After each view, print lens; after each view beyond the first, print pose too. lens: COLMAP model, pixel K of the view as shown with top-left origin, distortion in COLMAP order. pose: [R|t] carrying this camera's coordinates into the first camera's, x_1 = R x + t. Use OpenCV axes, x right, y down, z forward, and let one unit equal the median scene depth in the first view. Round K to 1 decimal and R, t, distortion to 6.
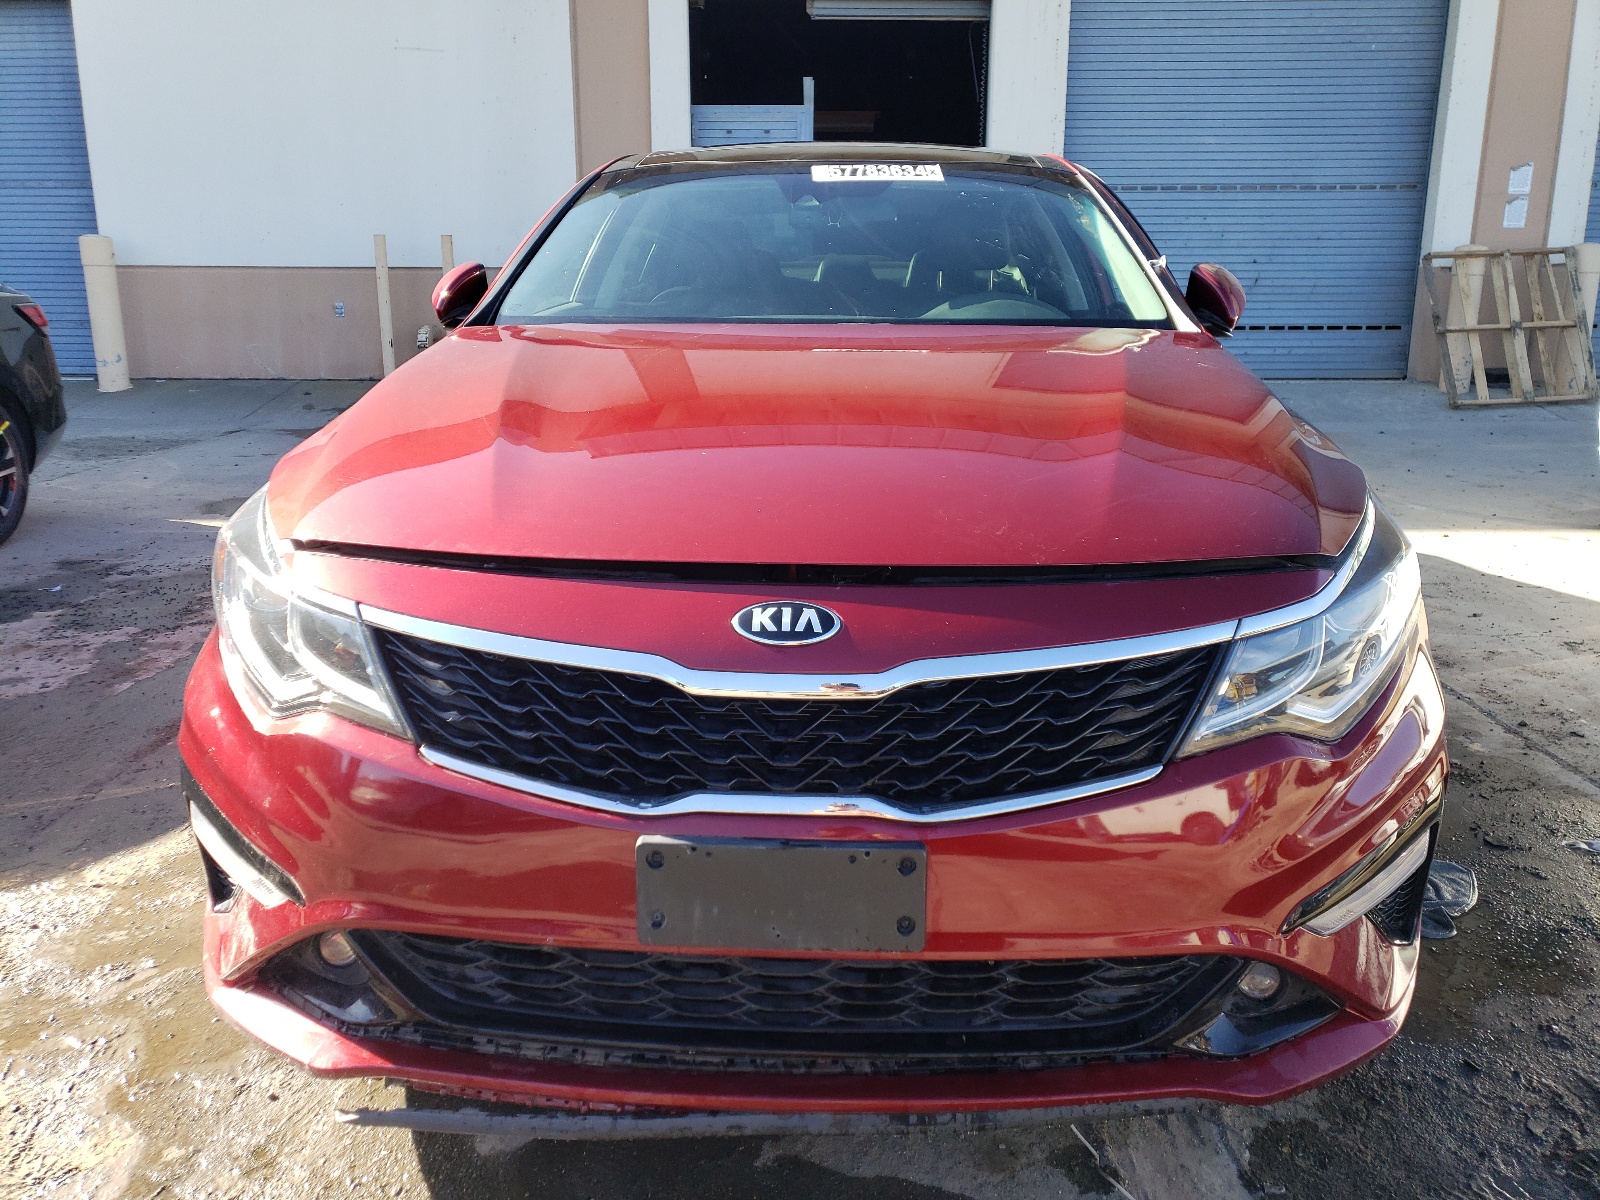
lens RADIAL K [[1169.9, 0, 800.0], [0, 1169.9, 600.0], [0, 0, 1]] dist [-0.003526, -0.004254]
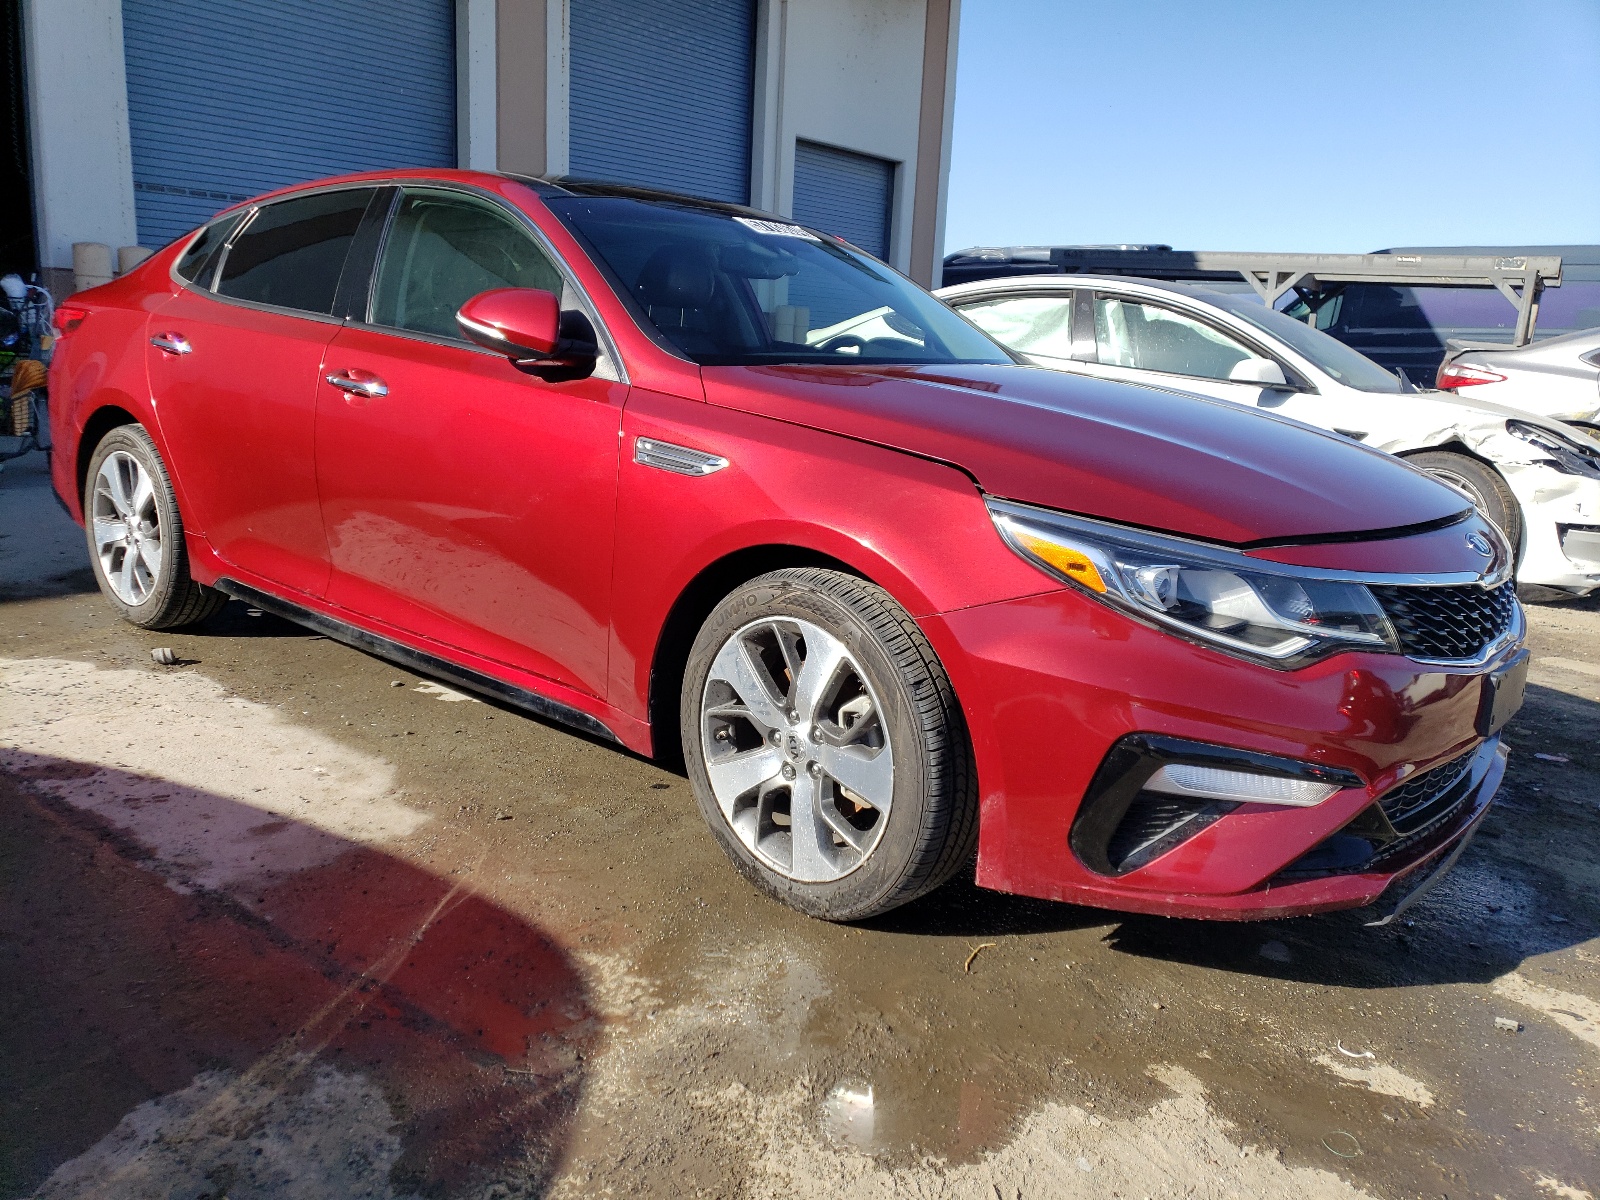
lens RADIAL K [[1169.9, 0, 800.0], [0, 1169.9, 600.0], [0, 0, 1]] dist [-0.003526, -0.004254]
pose [[0.630177, -0.134298, 0.764749, -1.379319], [0.139288, 0.988504, 0.058814, -0.122361], [-0.763856, 0.069457, 0.641638, 0.371932]]
